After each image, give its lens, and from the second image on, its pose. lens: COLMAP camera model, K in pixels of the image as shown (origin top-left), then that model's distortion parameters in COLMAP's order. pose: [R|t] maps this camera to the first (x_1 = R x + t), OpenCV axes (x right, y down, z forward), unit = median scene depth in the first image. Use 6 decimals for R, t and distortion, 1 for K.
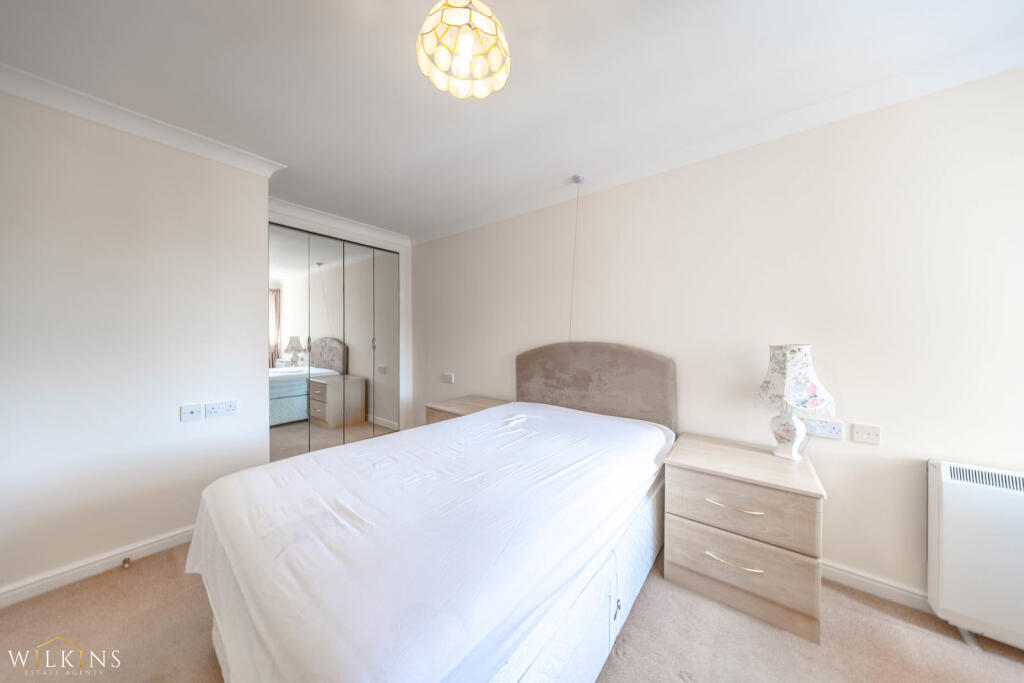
lens RADIAL K [[308.5, 0, 516.1], [0, 308.5, 338.6], [0, 0, 1]] dist [0.000040, -0.000003]
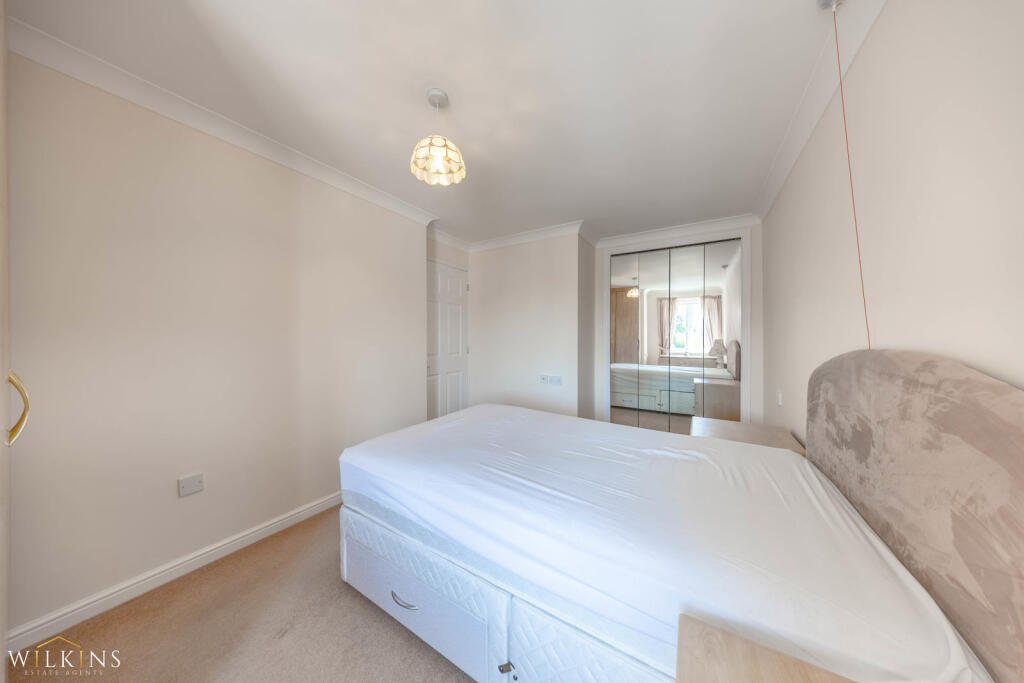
lens RADIAL K [[308.5, 0, 516.1], [0, 308.5, 338.6], [0, 0, 1]] dist [0.000040, -0.000003]
pose [[0.110791, -0.000111, -0.993844, 0.668331], [-0.012640, 0.999919, -0.001521, 0.003401], [0.993763, 0.012731, 0.110781, 0.543602]]
